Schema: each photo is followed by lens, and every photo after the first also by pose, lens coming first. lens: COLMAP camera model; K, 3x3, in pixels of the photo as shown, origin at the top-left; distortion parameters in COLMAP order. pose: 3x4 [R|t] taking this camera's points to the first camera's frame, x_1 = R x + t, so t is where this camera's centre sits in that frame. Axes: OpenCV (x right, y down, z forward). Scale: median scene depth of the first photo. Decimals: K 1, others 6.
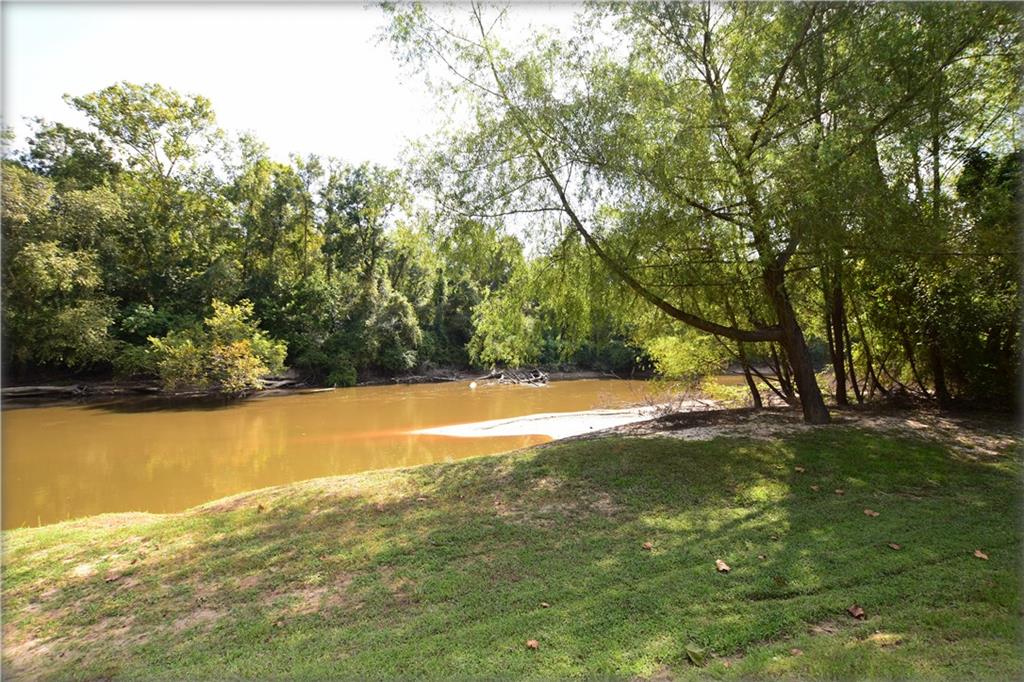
lens RADIAL K [[453.6, 0, 517.2], [0, 453.6, 345.5], [0, 0, 1]] dist [-0.034575, 0.006330]
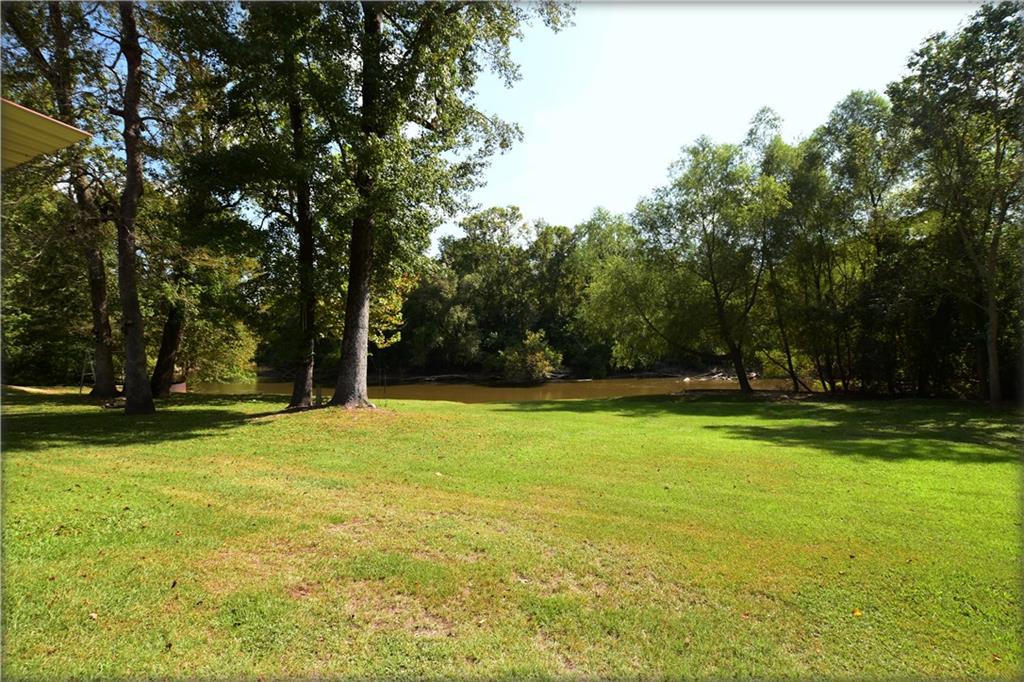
lens RADIAL K [[453.6, 0, 517.2], [0, 453.6, 345.5], [0, 0, 1]] dist [-0.034575, 0.006330]
pose [[0.826112, -0.014259, -0.563326, 0.276897], [0.018892, 0.999819, 0.002396, -0.033478], [0.563190, -0.012622, 0.826231, -0.457446]]
